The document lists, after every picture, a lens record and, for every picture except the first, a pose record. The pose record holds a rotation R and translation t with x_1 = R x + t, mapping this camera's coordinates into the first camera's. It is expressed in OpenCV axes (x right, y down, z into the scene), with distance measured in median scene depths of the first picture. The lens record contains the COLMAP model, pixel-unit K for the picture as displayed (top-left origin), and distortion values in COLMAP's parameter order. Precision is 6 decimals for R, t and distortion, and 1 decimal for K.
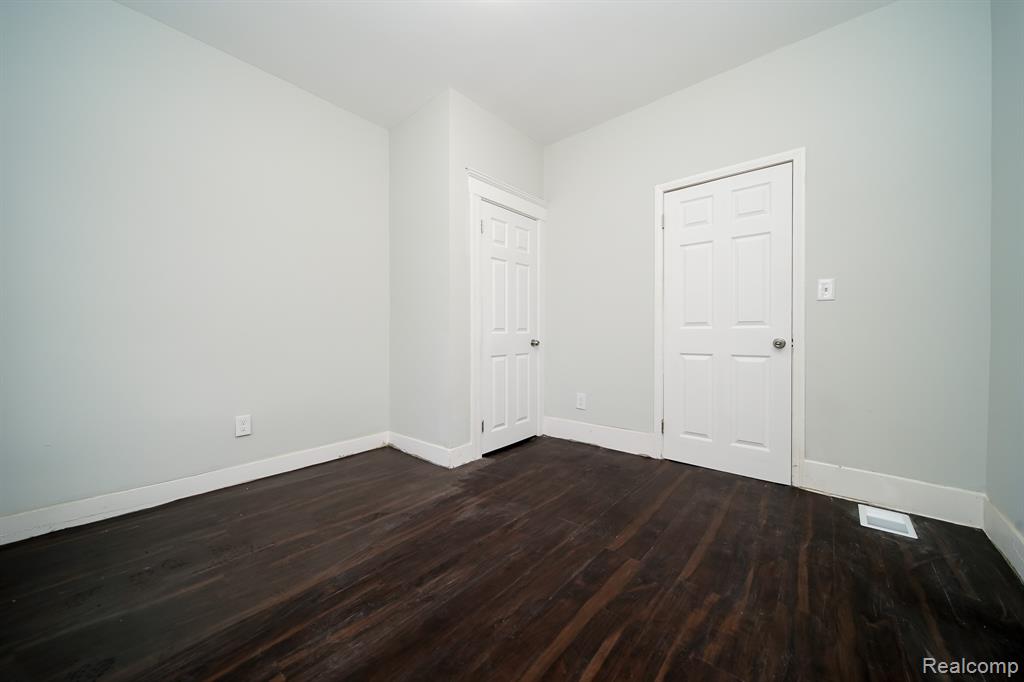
lens RADIAL K [[366.0, 0, 521.4], [0, 366.0, 333.3], [0, 0, 1]] dist [-0.000203, -0.001524]
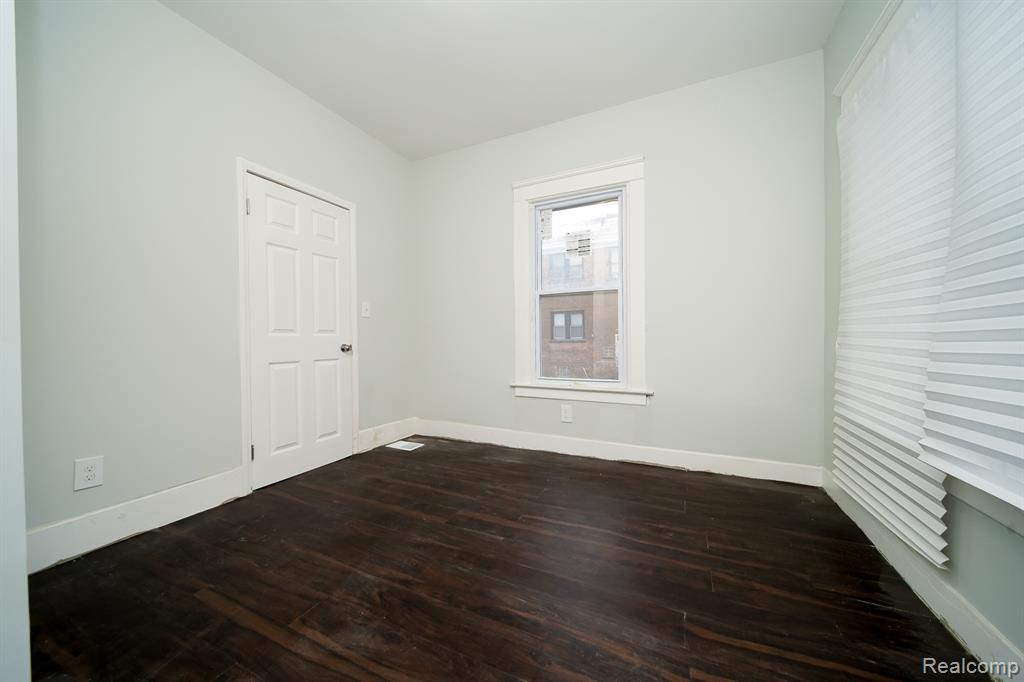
lens RADIAL K [[366.0, 0, 508.1], [0, 366.0, 337.9], [0, 0, 1]] dist [-0.000203, -0.001524]
pose [[-0.259299, 0.010635, 0.965739, -0.823621], [0.005400, 0.999940, -0.009562, 0.009327], [-0.965782, 0.002736, -0.259341, 0.954239]]
